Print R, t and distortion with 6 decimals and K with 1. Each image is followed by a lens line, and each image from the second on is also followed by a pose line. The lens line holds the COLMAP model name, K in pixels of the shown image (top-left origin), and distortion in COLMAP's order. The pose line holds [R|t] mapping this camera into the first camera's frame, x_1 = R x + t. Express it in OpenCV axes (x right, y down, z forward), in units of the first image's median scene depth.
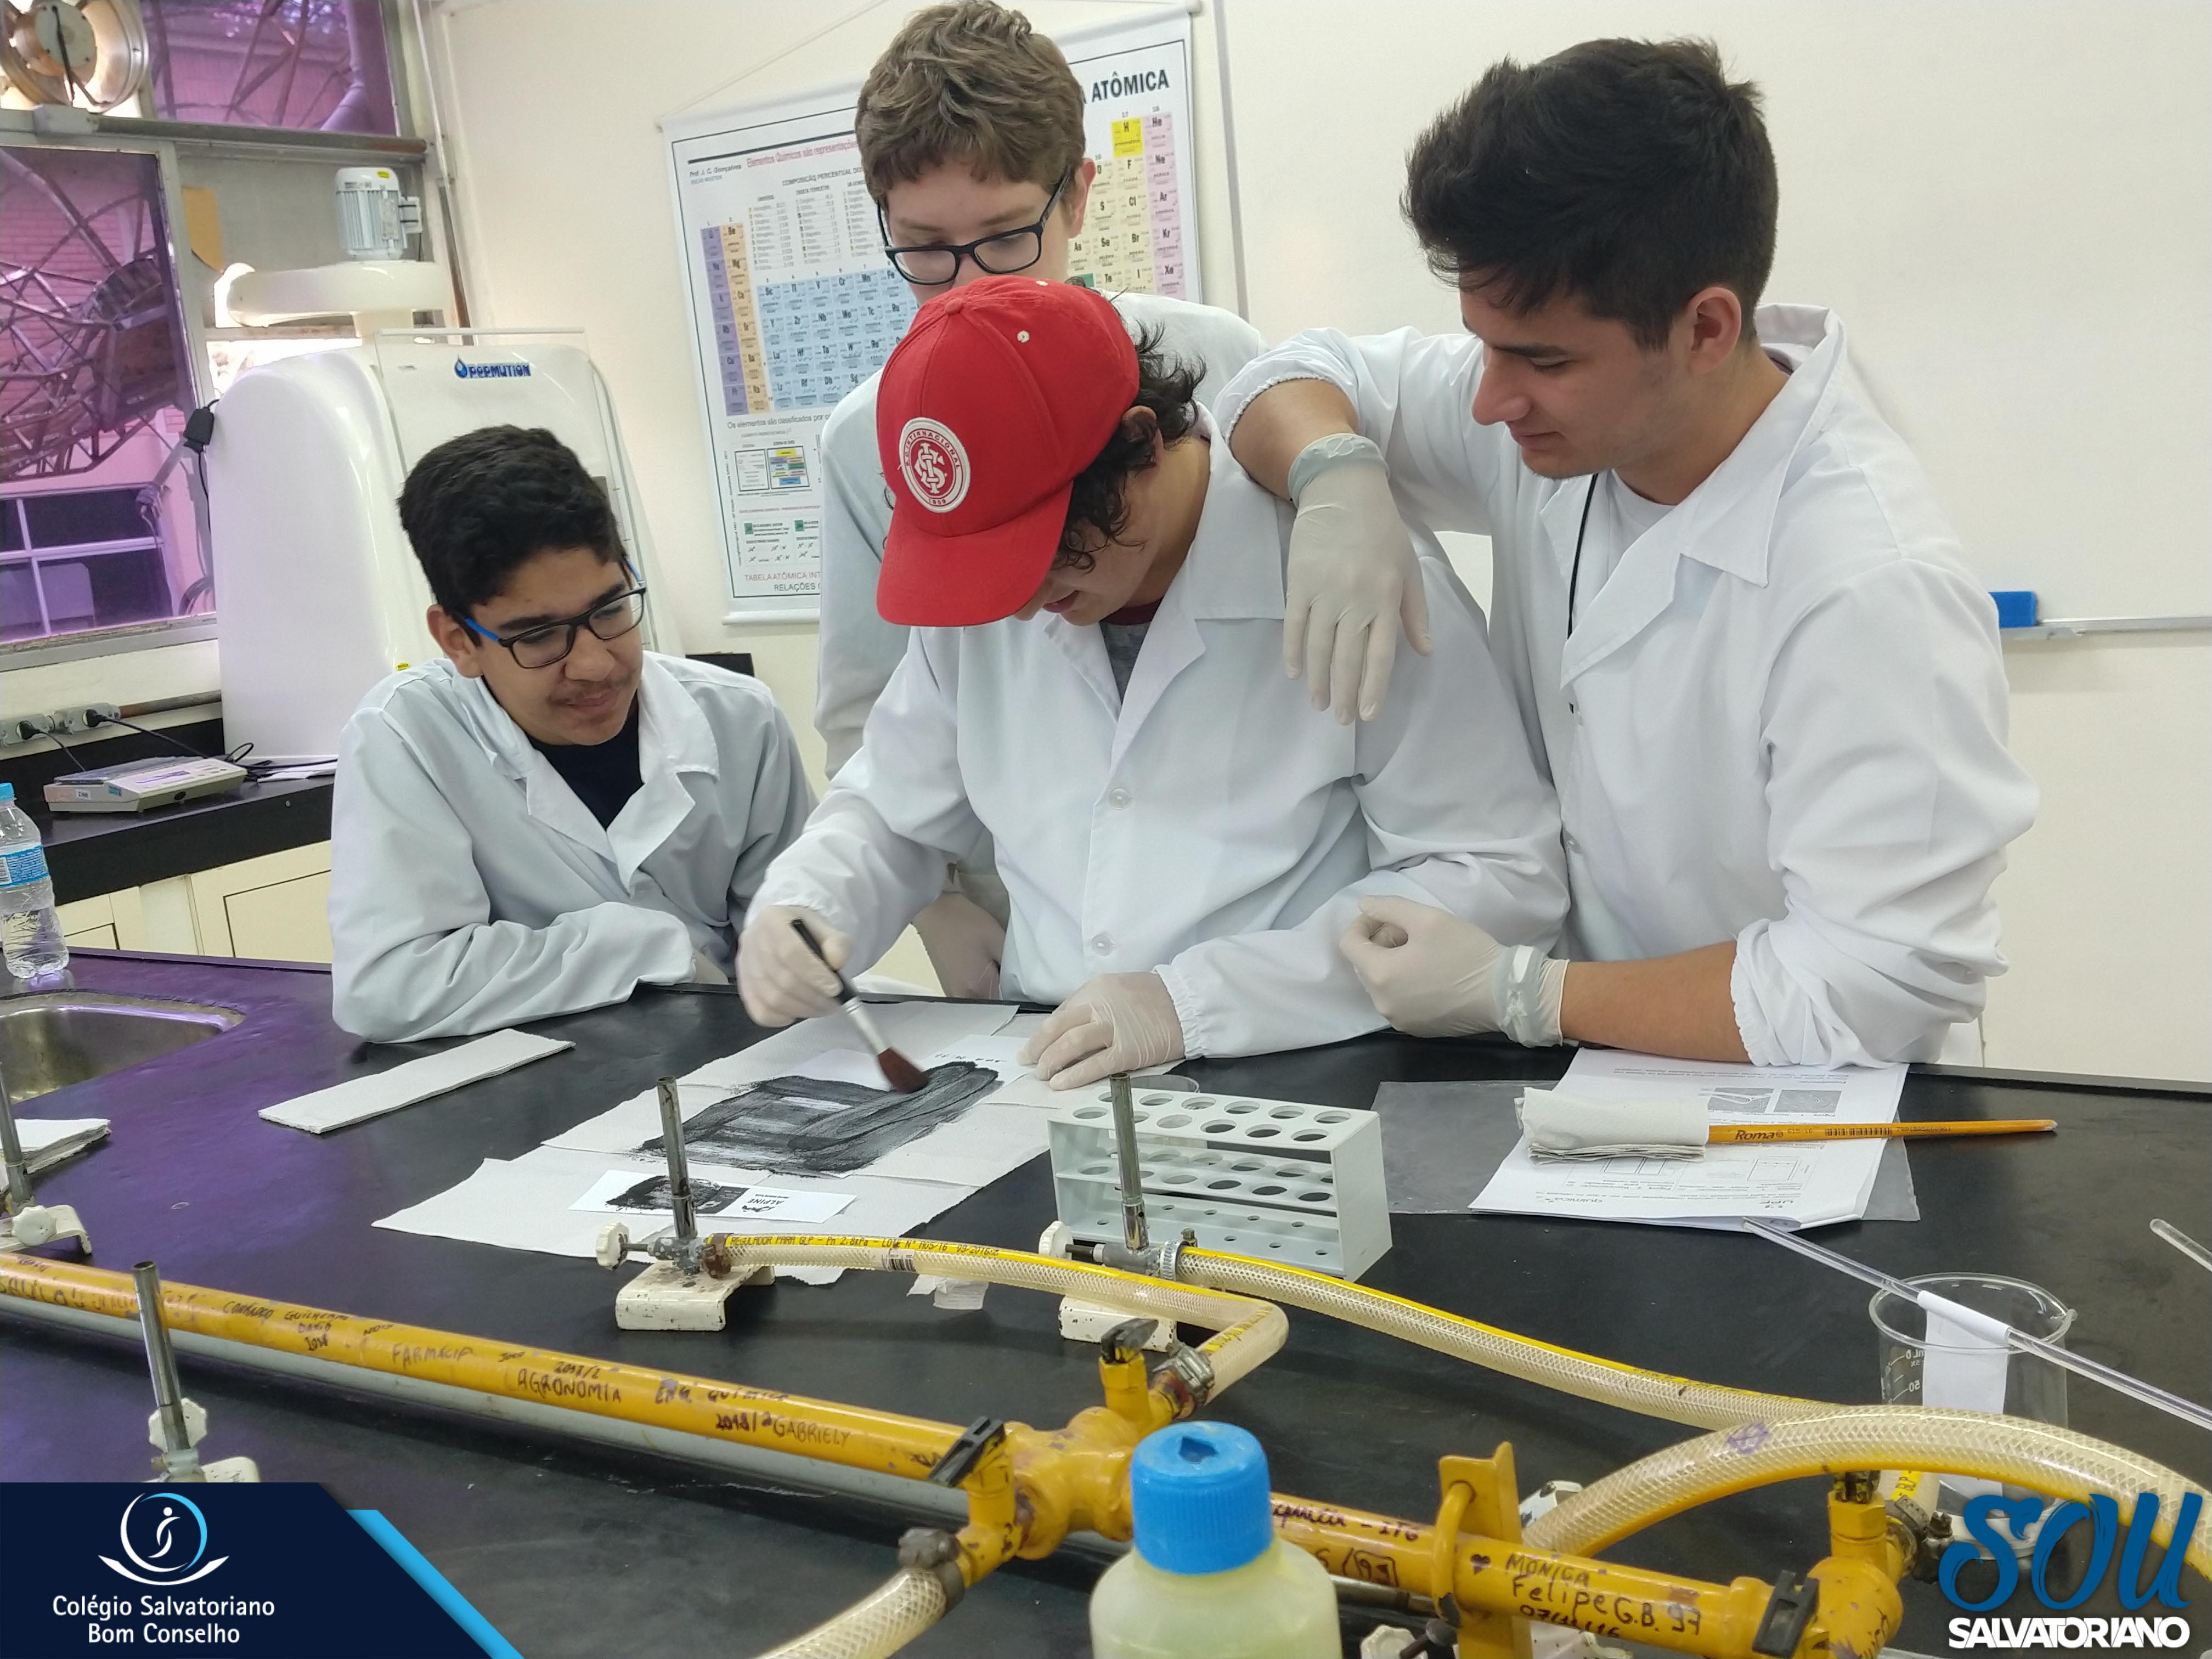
lens RADIAL K [[2114.3, 0, 1106.0], [0, 2114.3, 829.5], [0, 0, 1]] dist [0.319213, -0.776606]
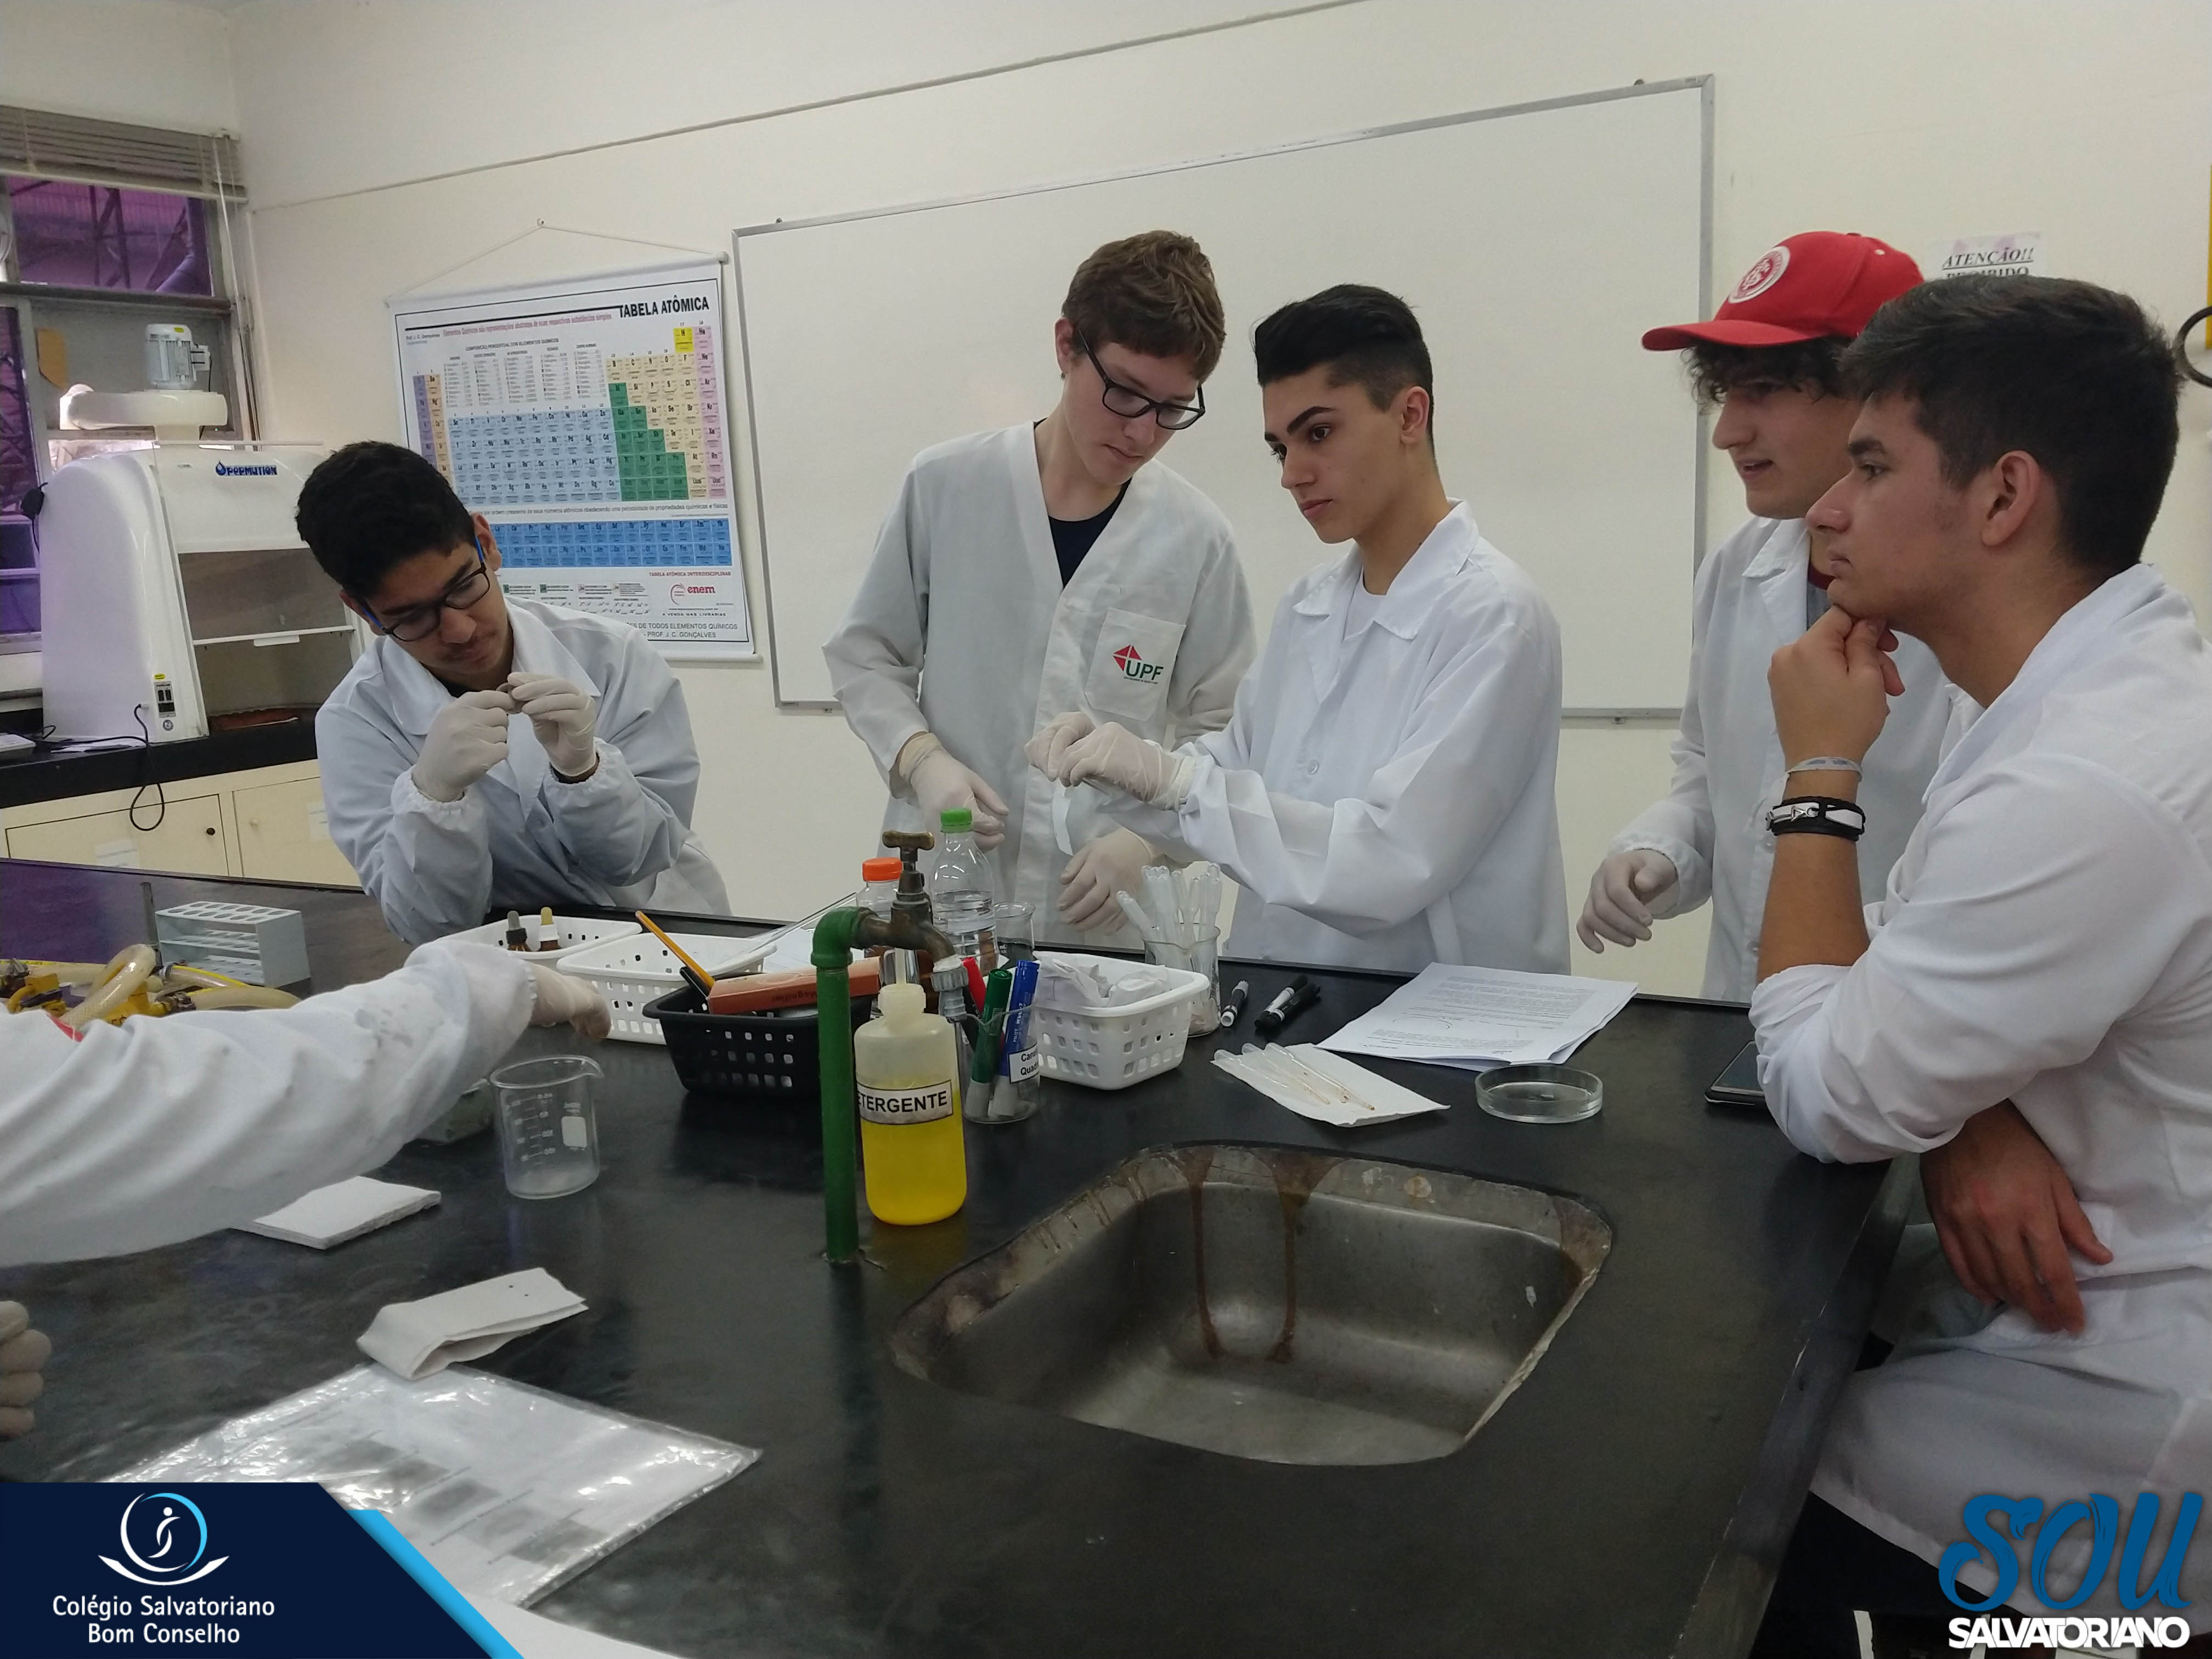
lens RADIAL K [[1824.5, 0, 1101.3], [0, 1824.5, 839.7], [0, 0, 1]] dist [0.230647, -0.434475]
pose [[0.998229, 0.045958, 0.037783, 0.234995], [-0.045876, 0.998943, -0.003039, 0.007672], [-0.037883, 0.001301, 0.999281, -0.242470]]
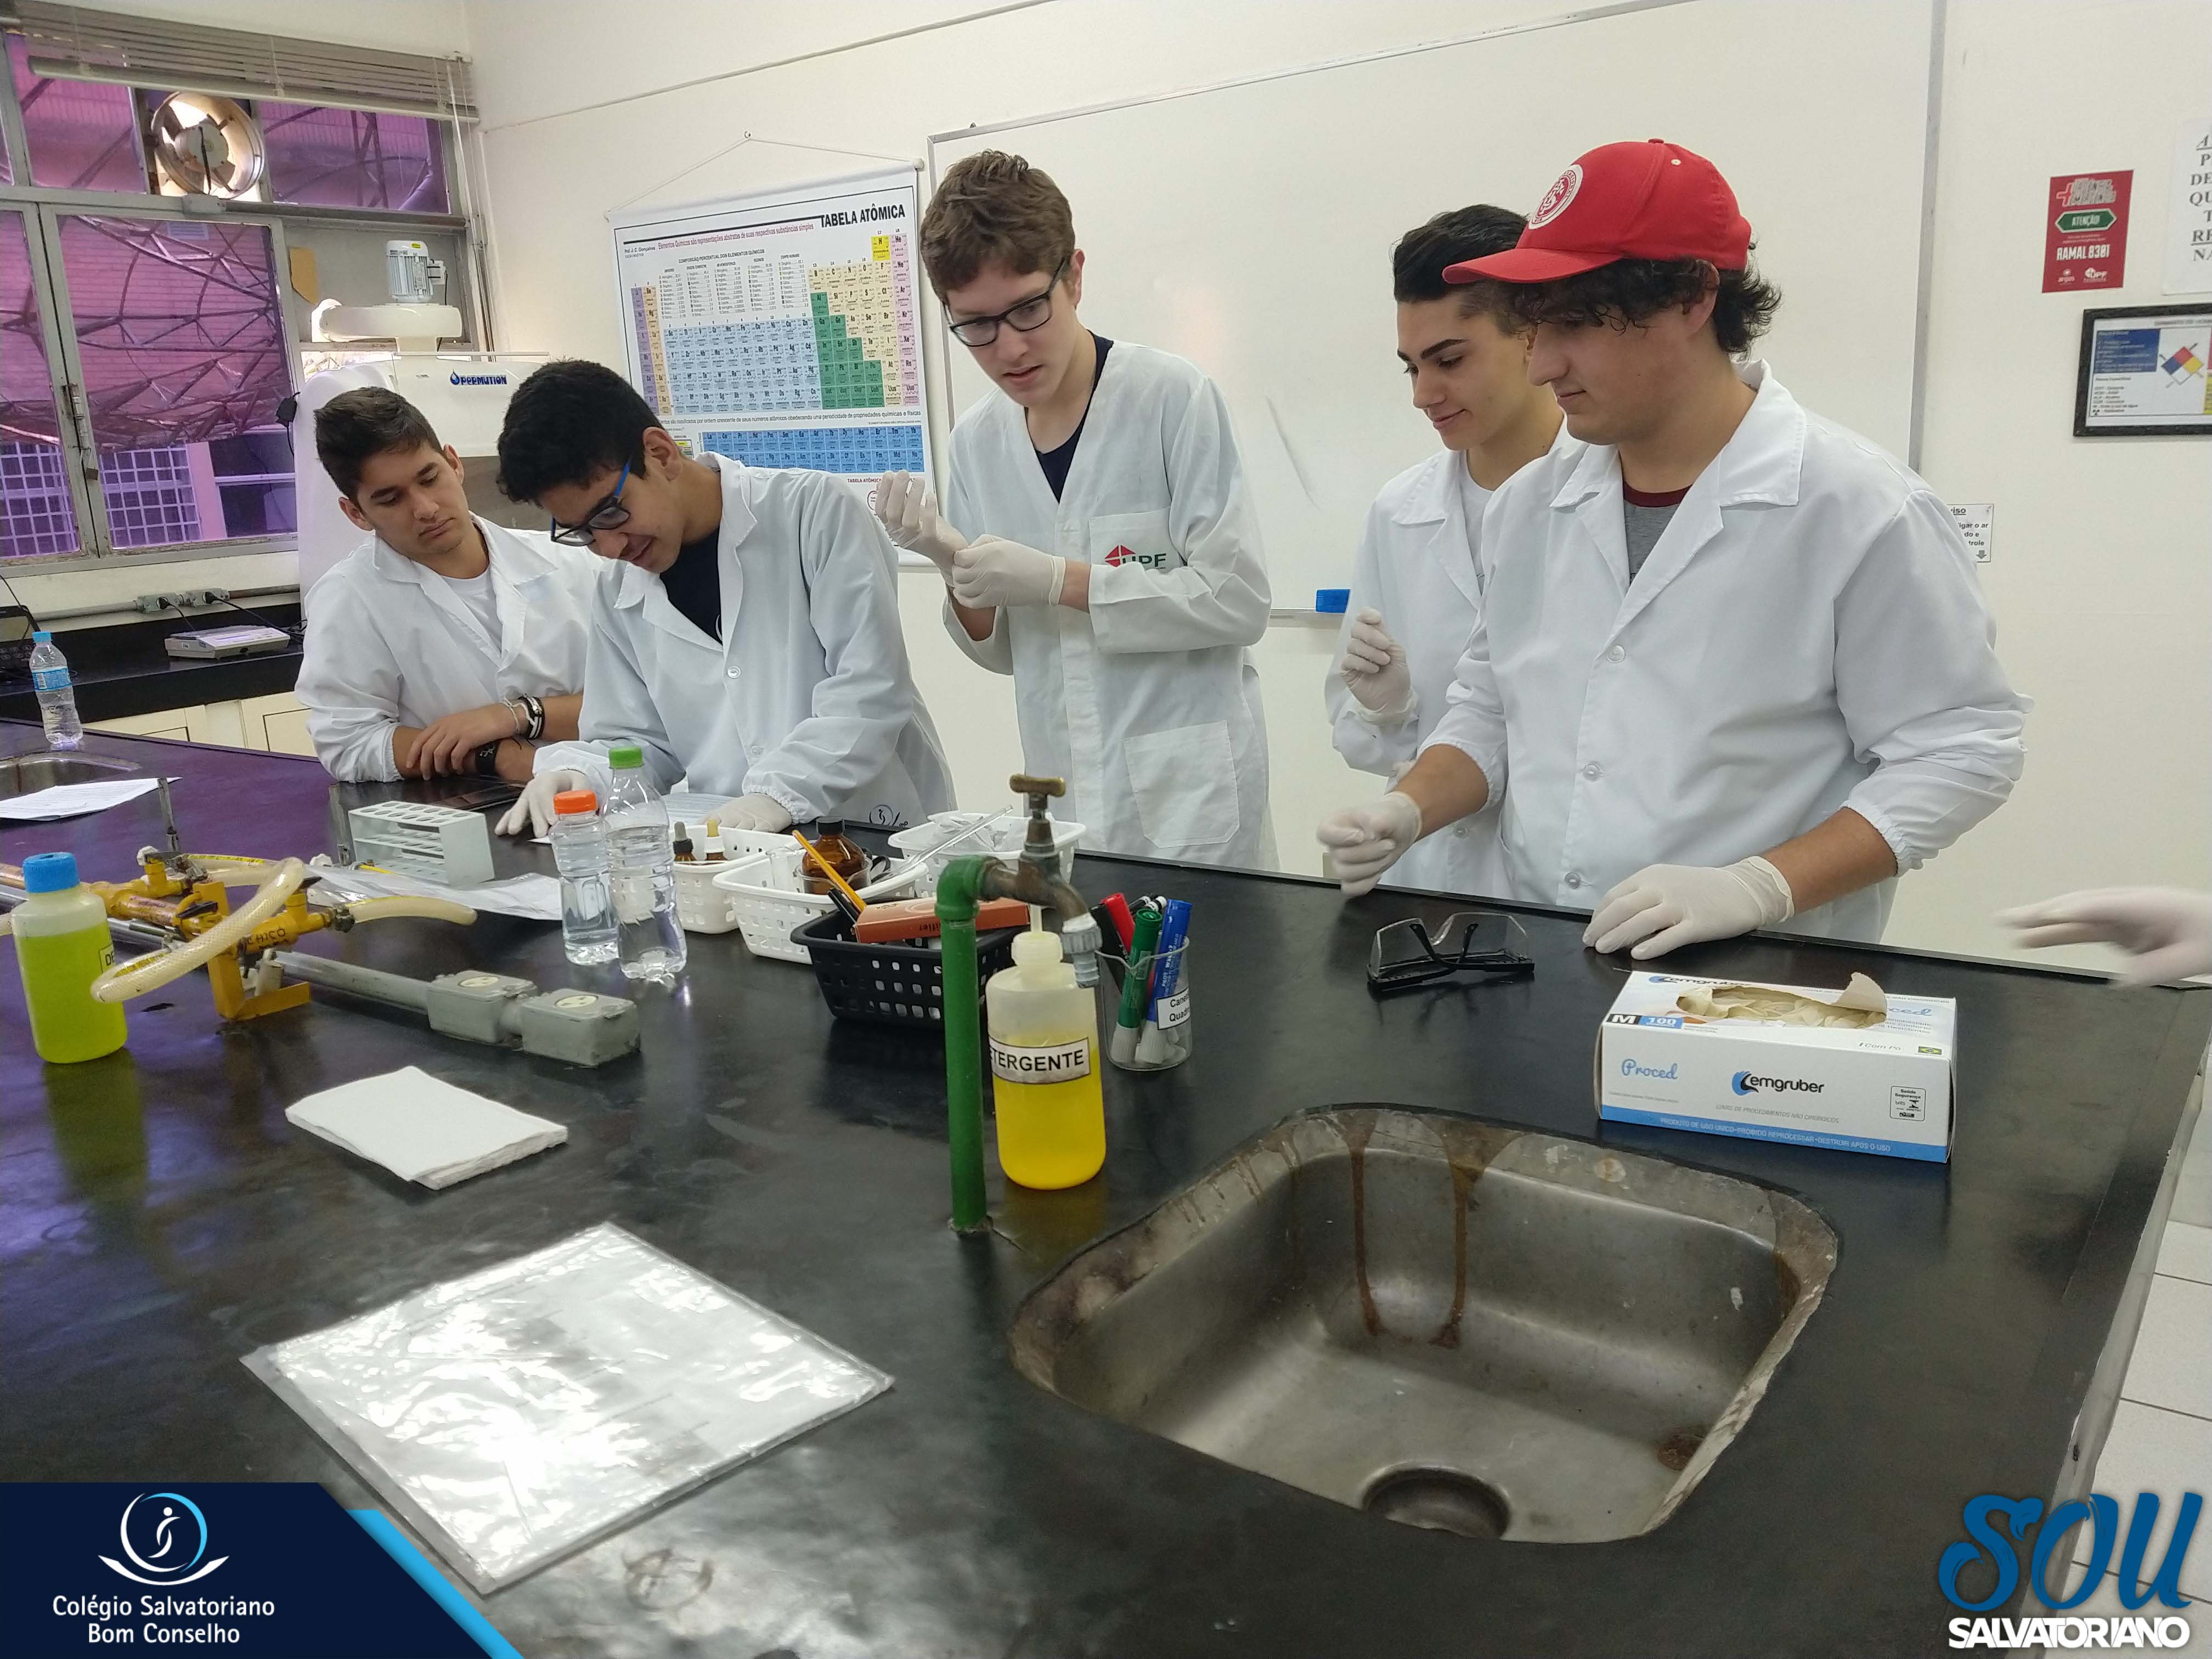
lens RADIAL K [[1700.2, 0, 1106.0], [0, 1700.2, 829.5], [0, 0, 1]] dist [0.255306, -0.509158]
pose [[0.996129, 0.063178, -0.061126, 0.240054], [-0.059499, 0.996408, 0.060250, 0.000181], [0.064713, -0.056380, 0.996310, -0.195976]]
